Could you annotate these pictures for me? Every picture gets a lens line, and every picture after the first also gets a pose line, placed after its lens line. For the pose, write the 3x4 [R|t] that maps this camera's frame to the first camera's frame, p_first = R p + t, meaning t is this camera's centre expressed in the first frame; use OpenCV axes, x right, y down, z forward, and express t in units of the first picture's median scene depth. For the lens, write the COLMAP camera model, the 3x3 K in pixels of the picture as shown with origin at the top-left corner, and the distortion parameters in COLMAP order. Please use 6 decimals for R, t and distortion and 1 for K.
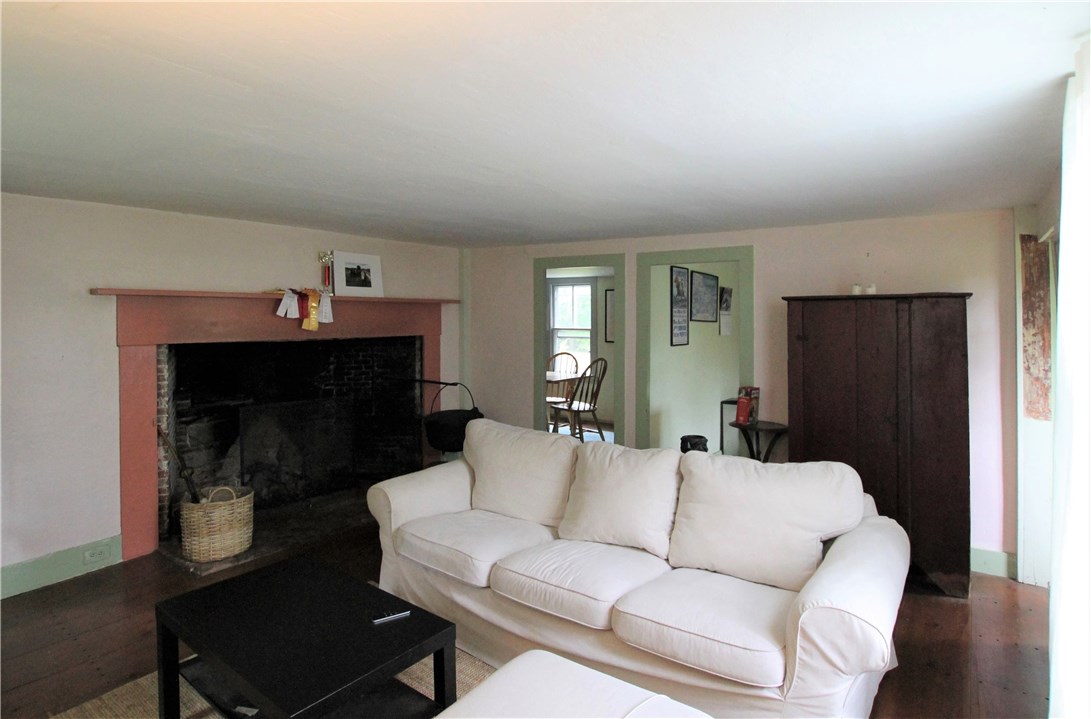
lens RADIAL K [[546.1, 0, 545.3], [0, 546.1, 321.3], [0, 0, 1]] dist [-0.024397, -0.000161]
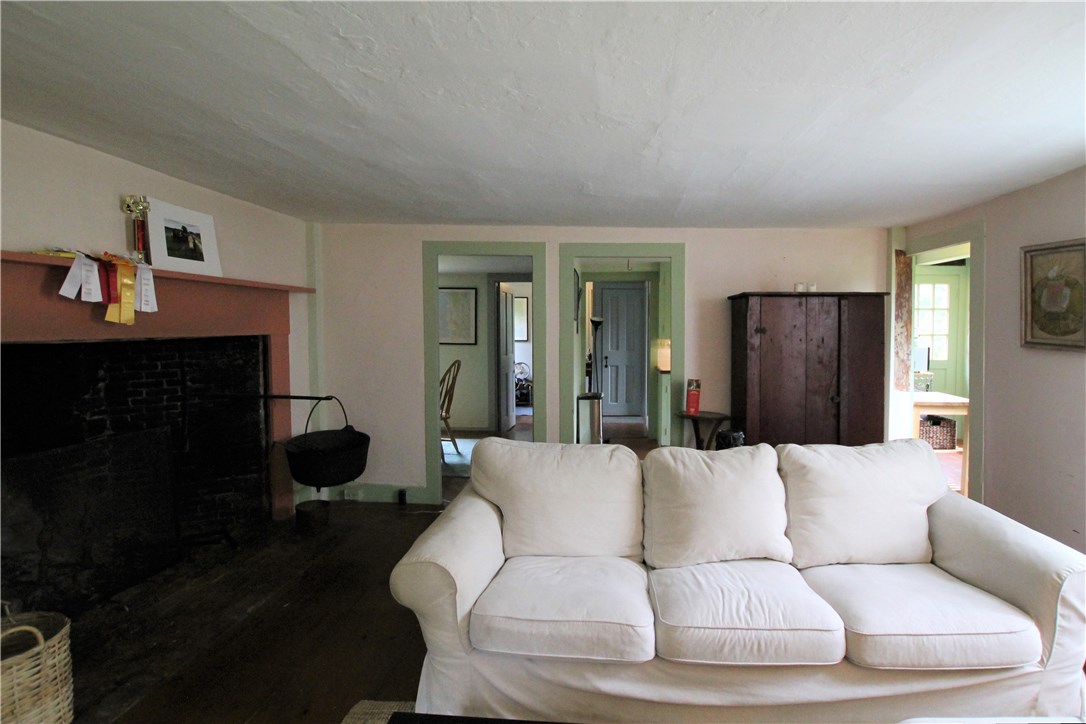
lens RADIAL K [[514.1, 0, 564.5], [0, 514.1, 349.1], [0, 0, 1]] dist [-0.025041, 0.000504]
pose [[0.846110, -0.020275, 0.532623, -0.321737], [-0.002043, 0.999146, 0.041280, 0.020705], [-0.533005, -0.036015, 0.845345, 0.274146]]
